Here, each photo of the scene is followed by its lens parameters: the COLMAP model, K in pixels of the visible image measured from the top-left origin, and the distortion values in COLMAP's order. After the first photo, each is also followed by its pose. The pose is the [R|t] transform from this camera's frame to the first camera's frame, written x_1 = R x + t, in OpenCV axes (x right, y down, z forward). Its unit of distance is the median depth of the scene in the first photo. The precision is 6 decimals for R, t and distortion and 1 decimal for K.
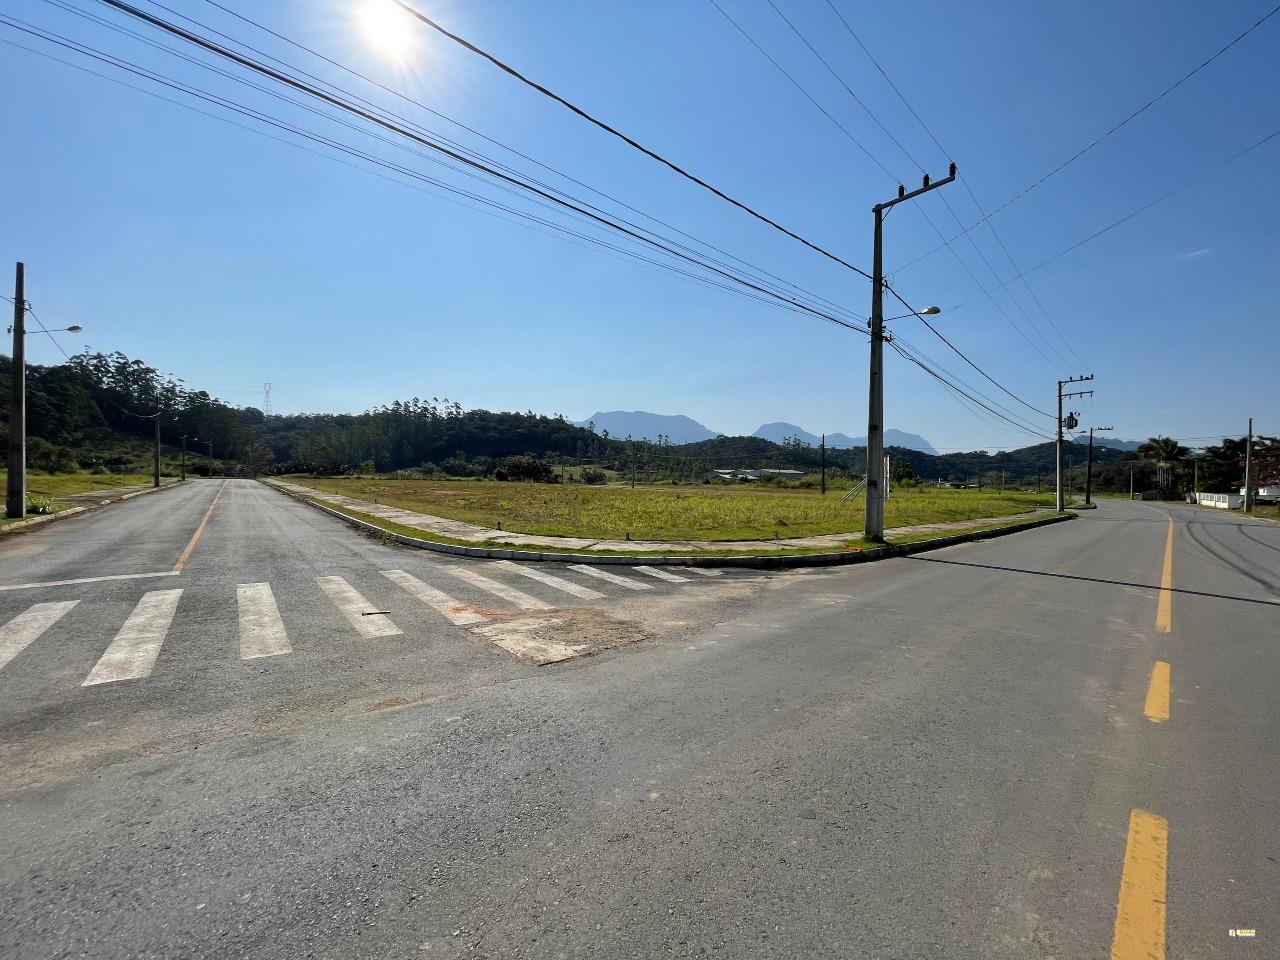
lens RADIAL K [[517.2, 0, 641.5], [0, 517.2, 476.5], [0, 0, 1]] dist [-0.002597, -0.000144]
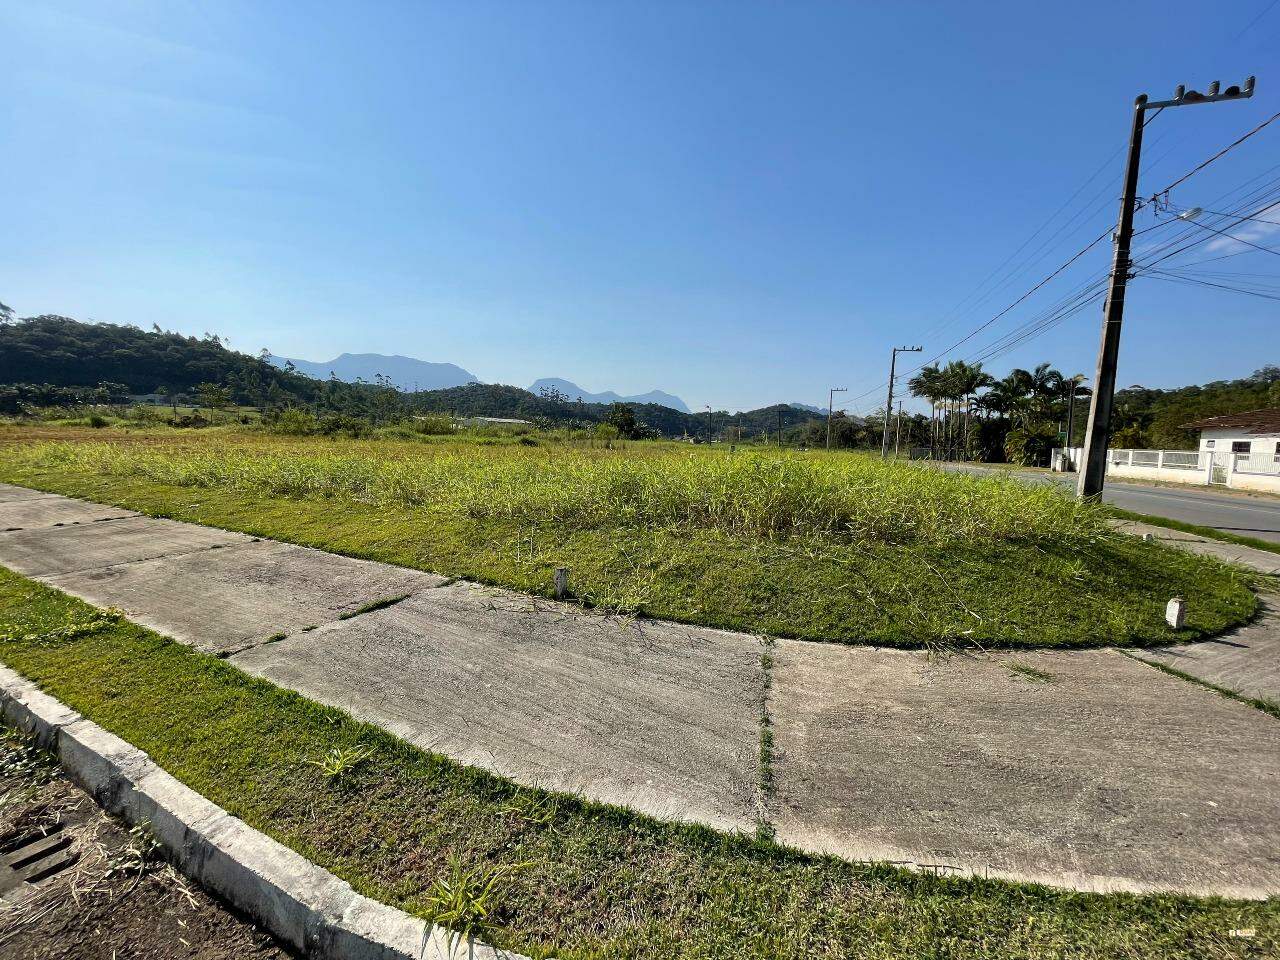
lens RADIAL K [[517.2, 0, 639.4], [0, 517.2, 484.3], [0, 0, 1]] dist [-0.002597, -0.000144]
pose [[0.912314, -0.025721, 0.408683, 0.117397], [-0.015639, 0.995109, 0.097539, 0.005452], [-0.409193, -0.095377, 0.907449, 0.169846]]
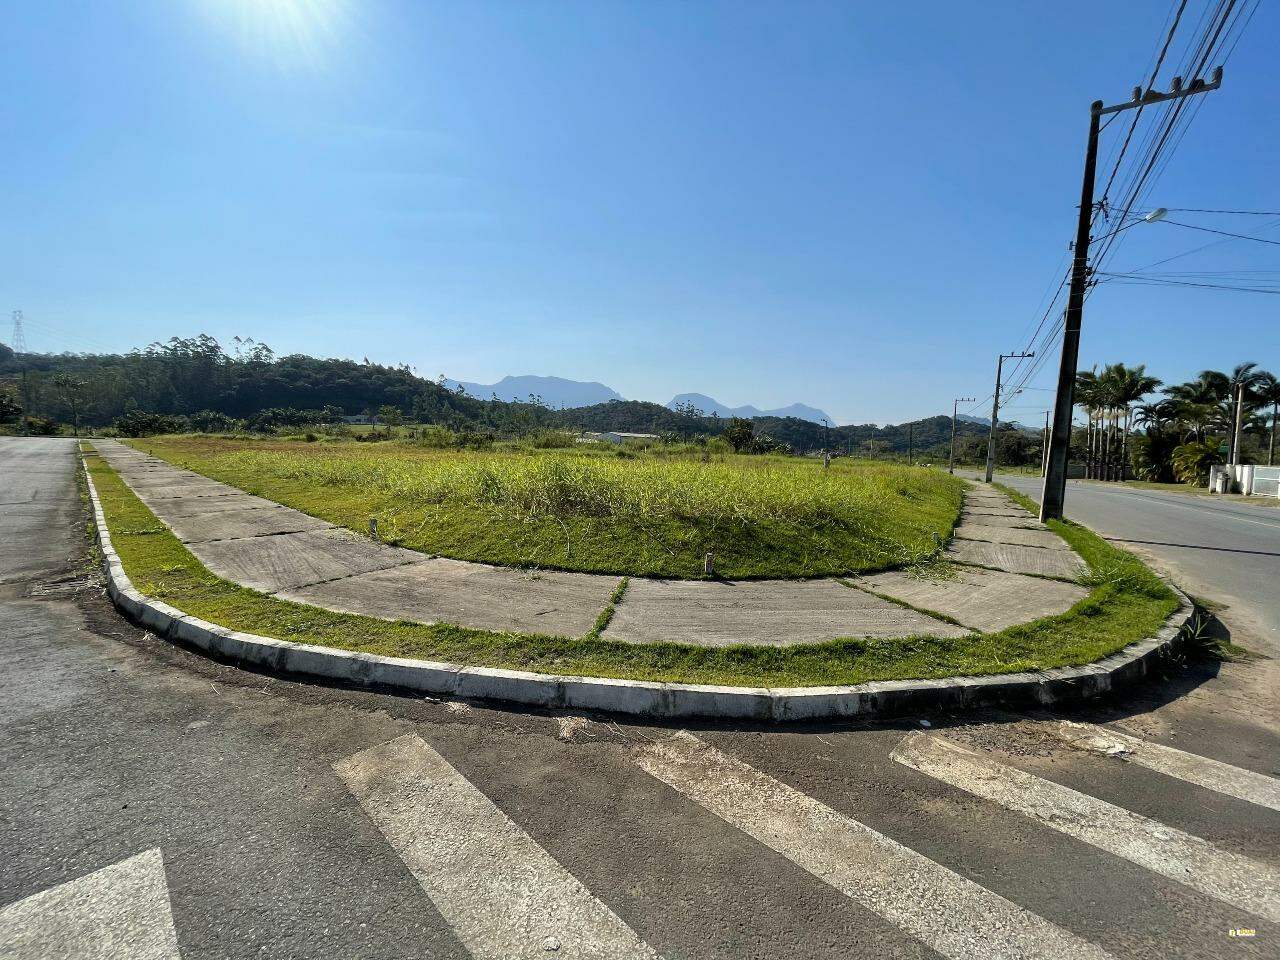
lens RADIAL K [[517.2, 0, 639.3], [0, 517.2, 481.8], [0, 0, 1]] dist [-0.002597, -0.000144]
pose [[0.987381, 0.006331, 0.158234, 0.128203], [-0.017529, 0.997430, 0.069477, 0.005505], [-0.157388, -0.071374, 0.984954, 0.159121]]
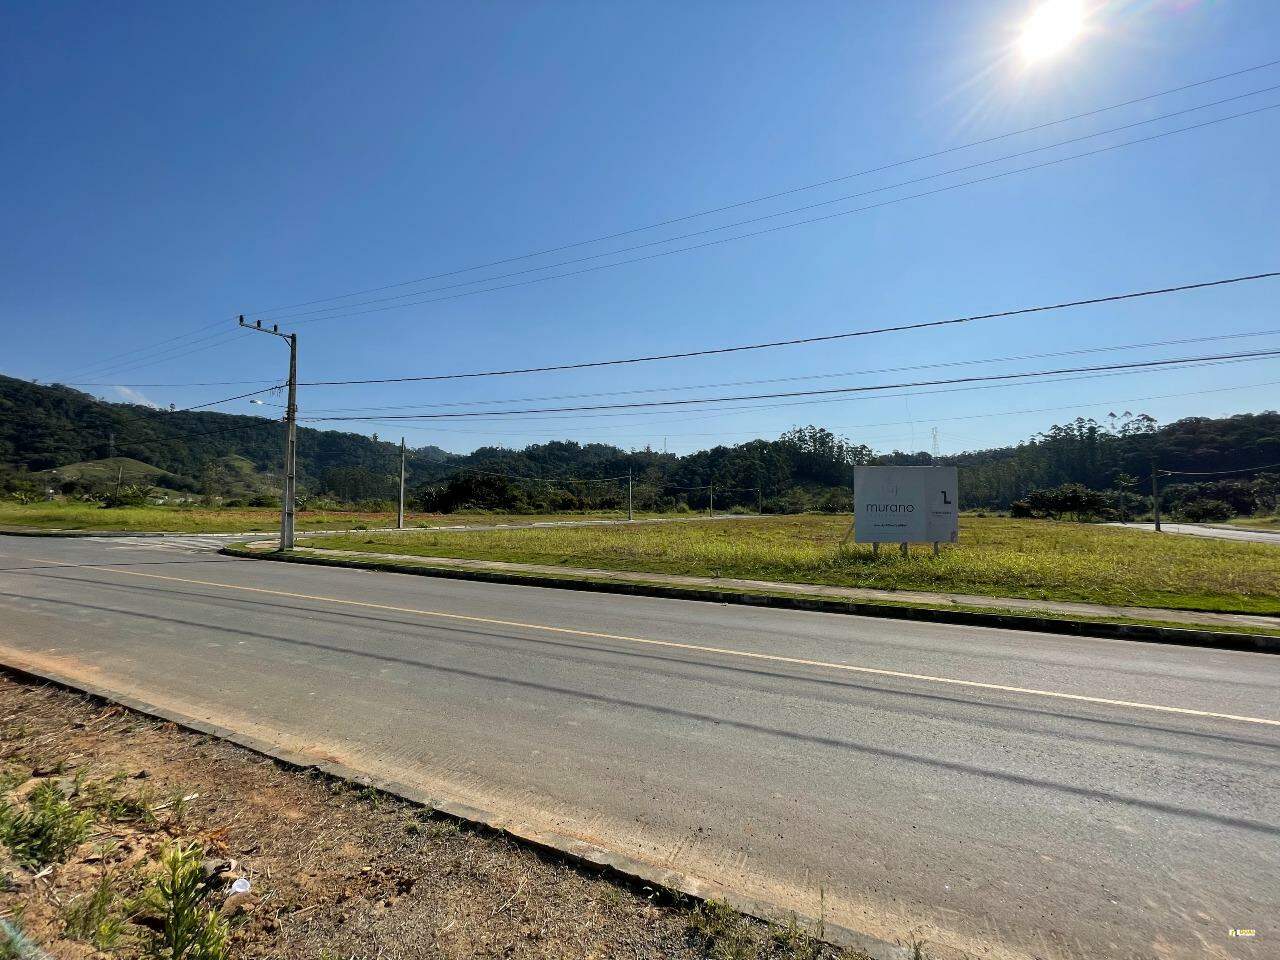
lens RADIAL K [[517.2, 0, 641.1], [0, 517.2, 479.6], [0, 0, 1]] dist [-0.002597, -0.000144]
pose [[0.367233, -0.068419, -0.927609, 0.092527], [0.006907, 0.997464, -0.070837, 0.001083], [0.930103, 0.019607, 0.366775, 0.058862]]
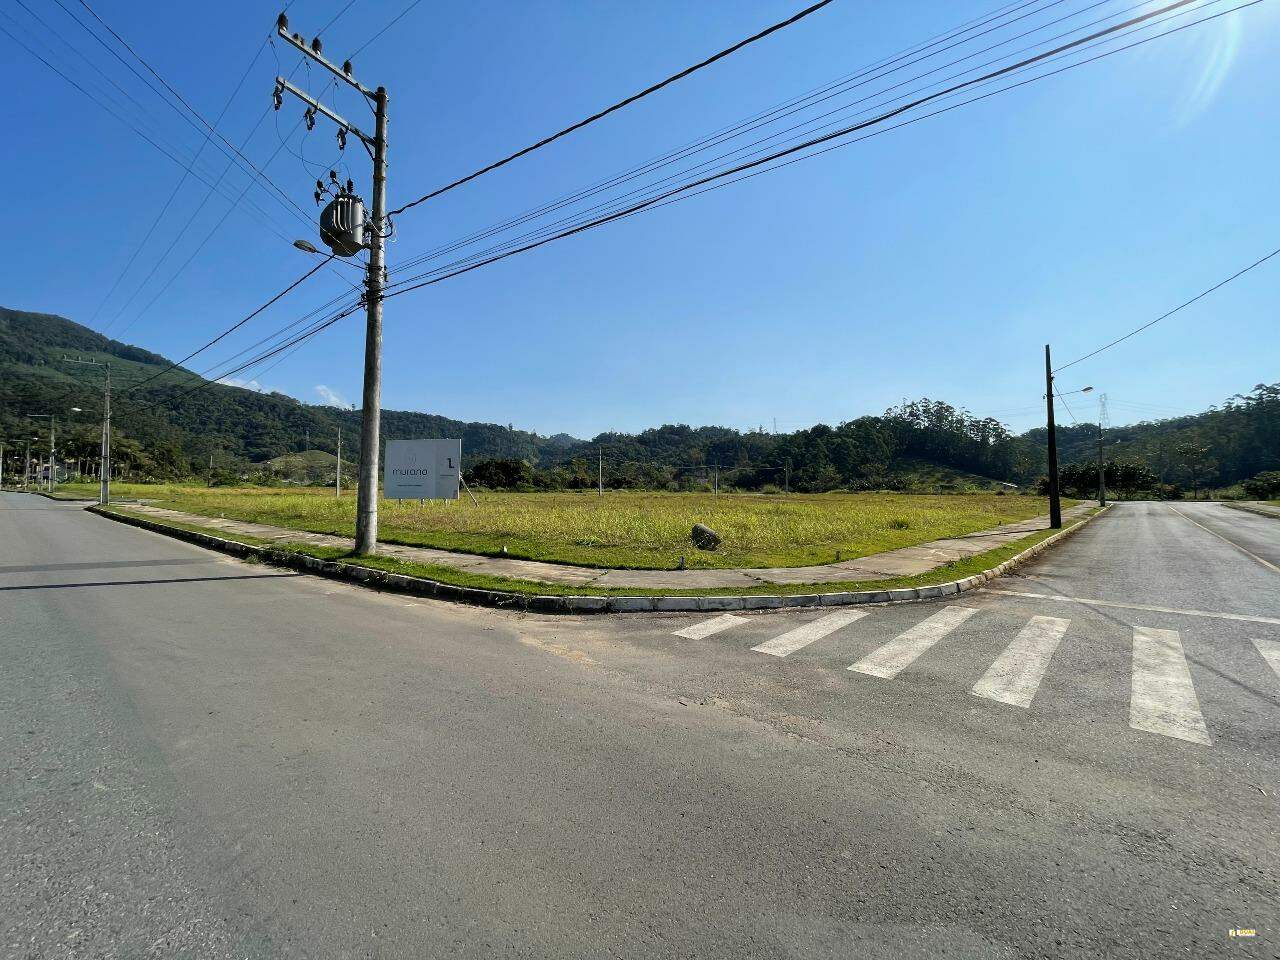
lens RADIAL K [[517.2, 0, 641.8], [0, 517.2, 479.6], [0, 0, 1]] dist [-0.002597, -0.000144]
pose [[0.132185, -0.040108, -0.990413, 0.127904], [0.005162, 0.999195, -0.039775, 0.004616], [0.991212, 0.000145, 0.132285, 0.129856]]
